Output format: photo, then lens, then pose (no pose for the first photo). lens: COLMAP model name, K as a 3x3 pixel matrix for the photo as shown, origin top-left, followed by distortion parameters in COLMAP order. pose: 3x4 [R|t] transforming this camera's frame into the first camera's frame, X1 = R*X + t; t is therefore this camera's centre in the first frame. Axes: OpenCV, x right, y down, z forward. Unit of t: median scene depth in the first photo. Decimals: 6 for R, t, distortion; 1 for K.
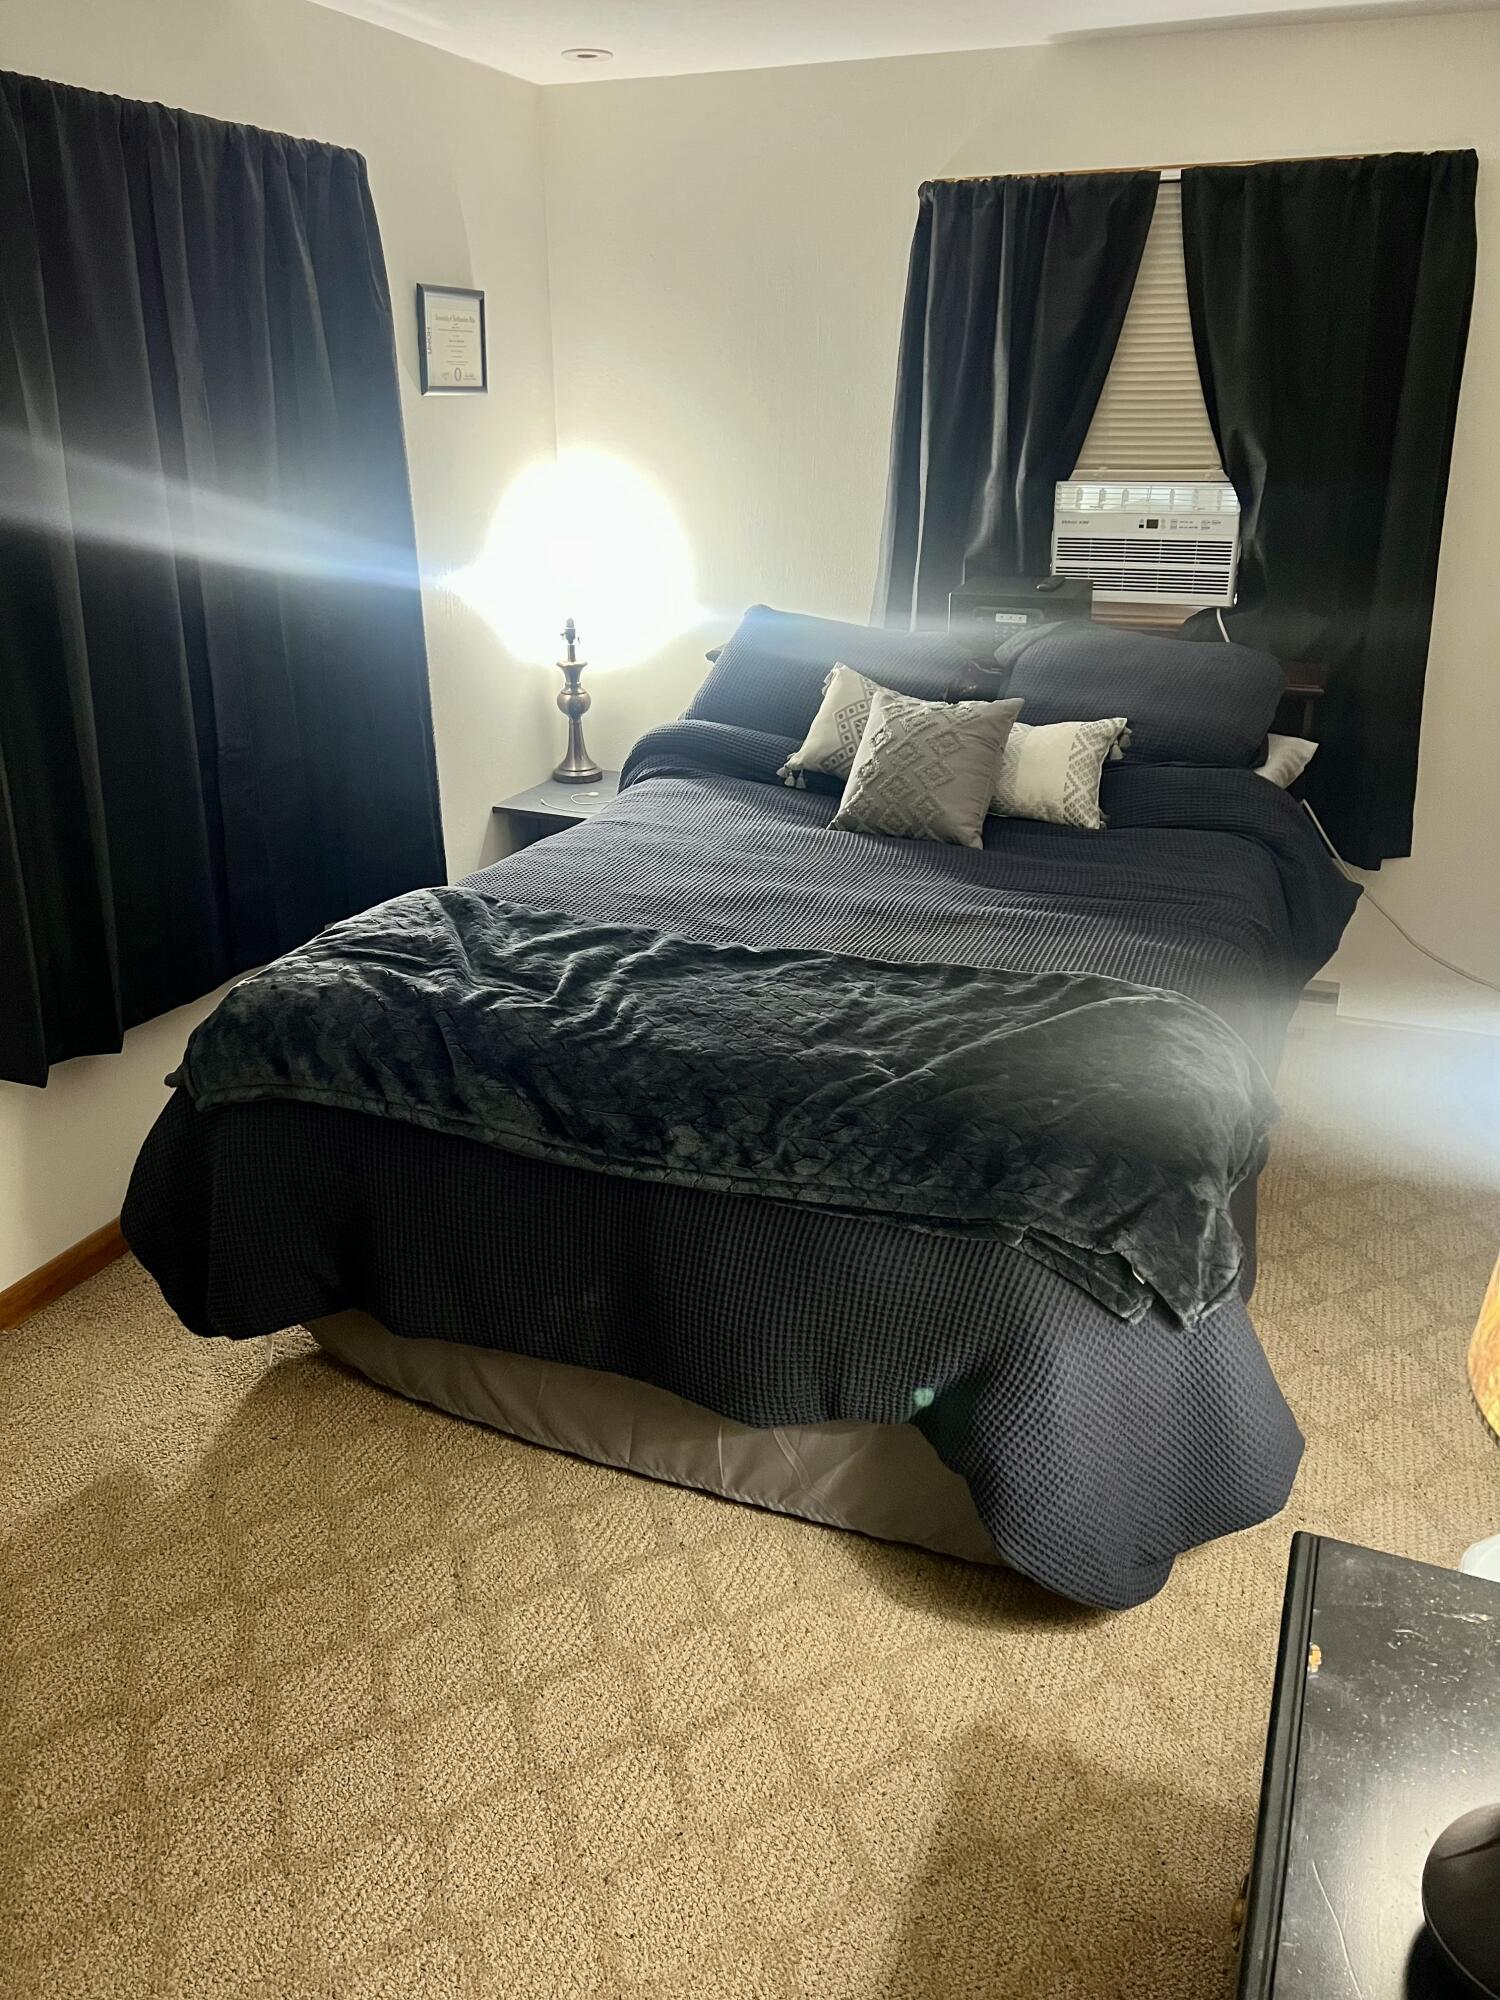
lens RADIAL K [[1475.8, 0, 730.6], [0, 1475.8, 999.4], [0, 0, 1]] dist [-0.011501, -0.020710]
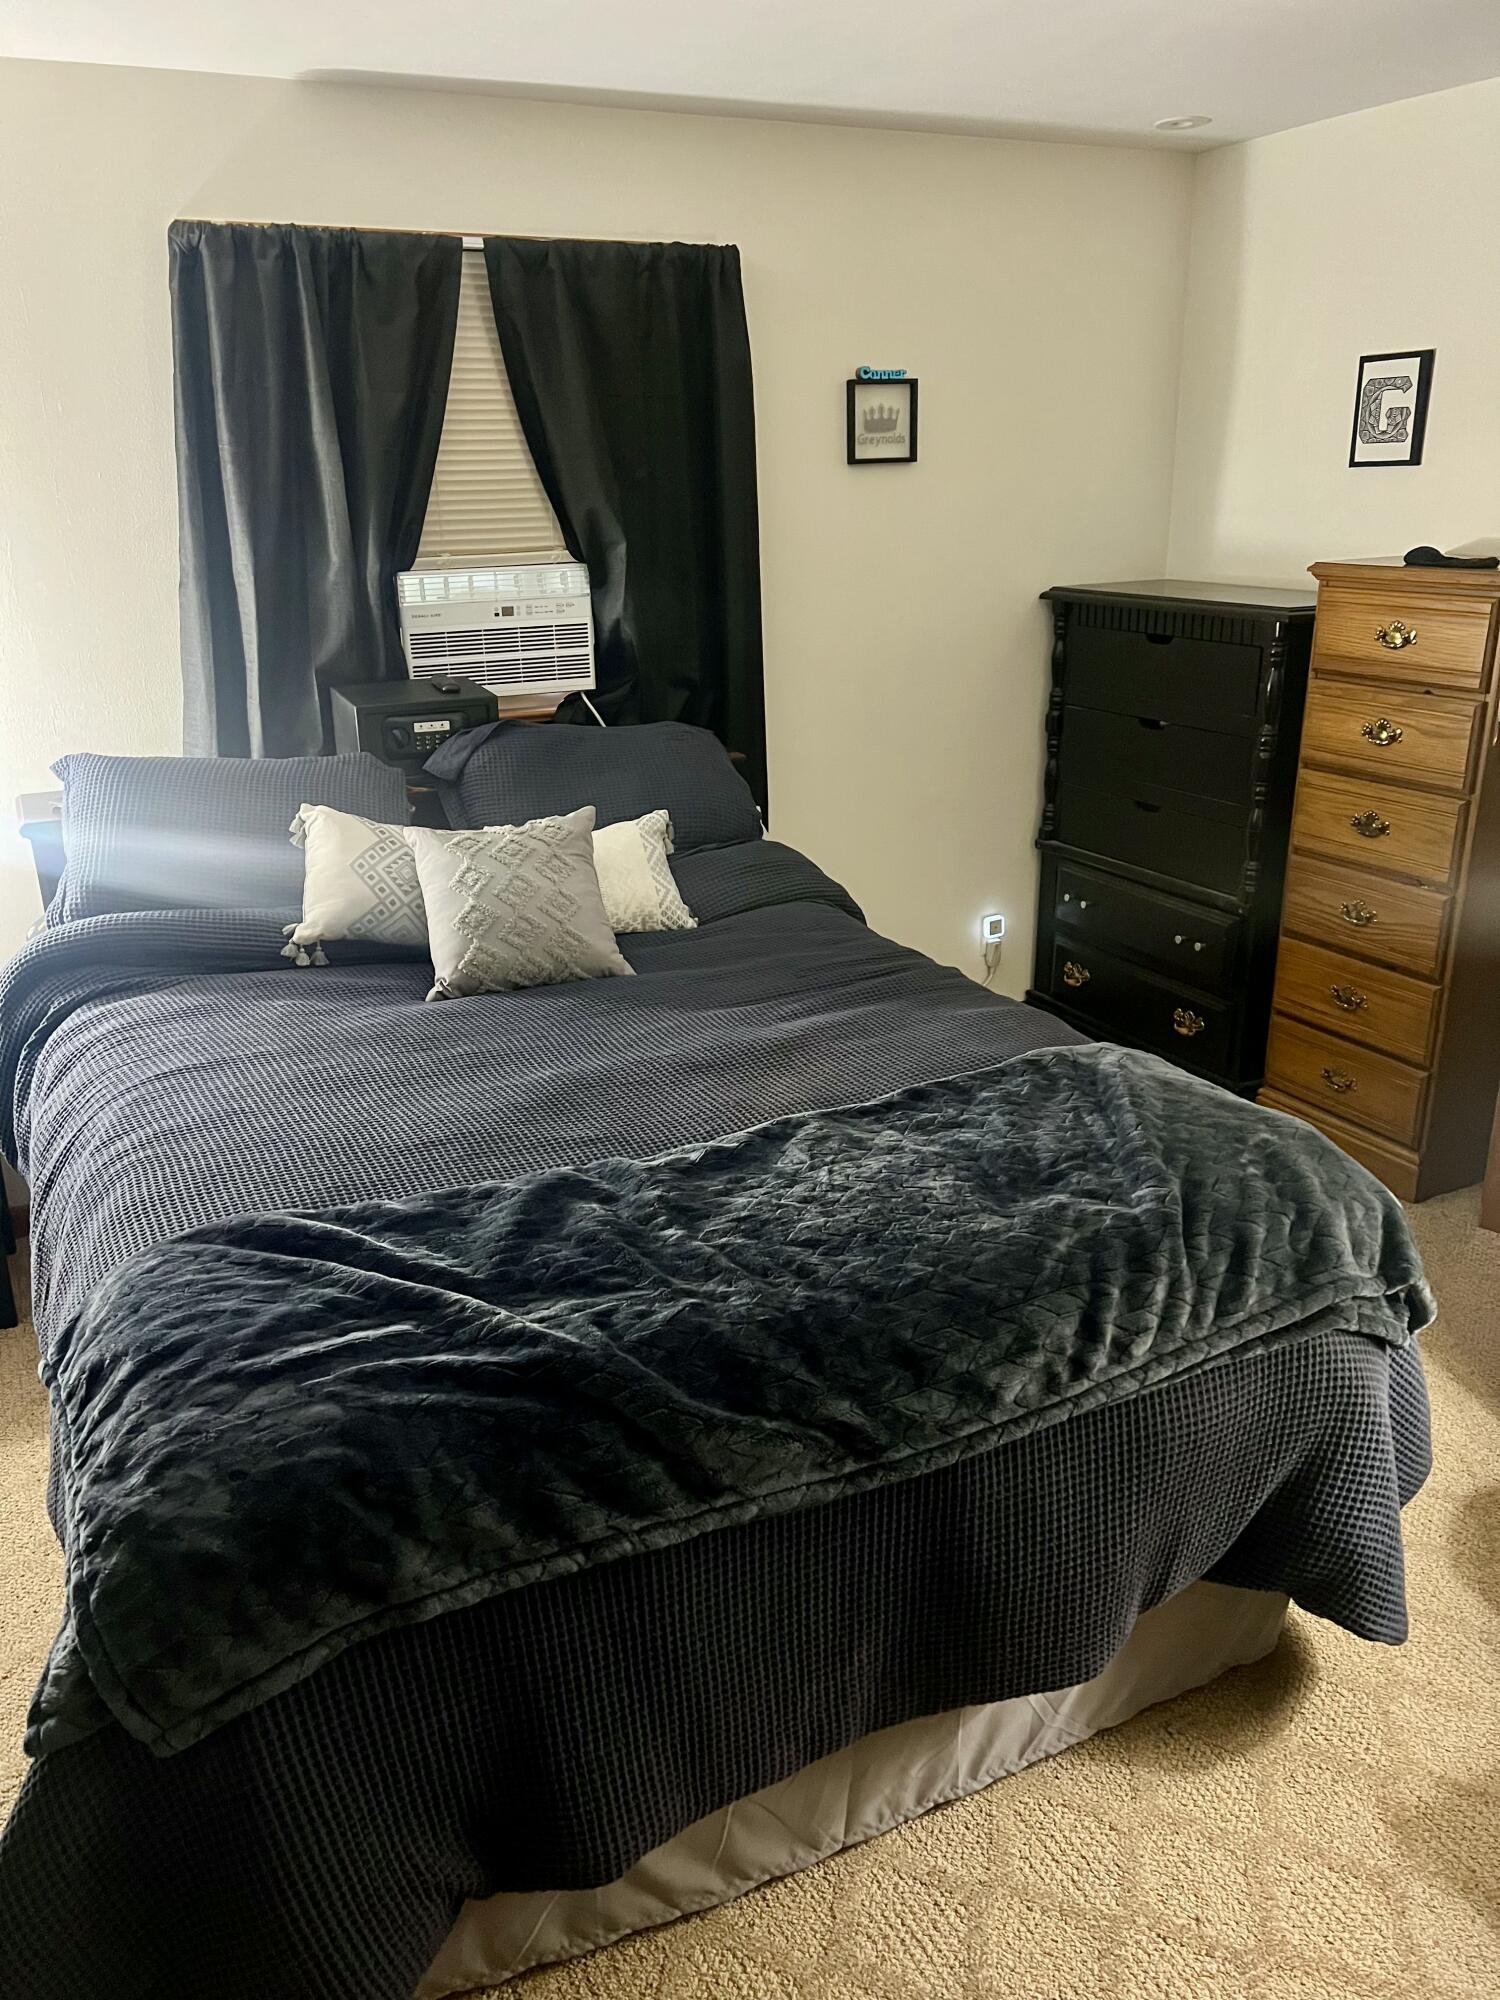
lens RADIAL K [[1475.8, 0, 746.9], [0, 1475.8, 1005.2], [0, 0, 1]] dist [-0.011501, -0.020710]
pose [[0.666504, -0.249888, 0.702373, -0.346297], [0.292649, 0.954222, 0.061786, -0.102185], [-0.685659, 0.164369, 0.709122, 0.285691]]
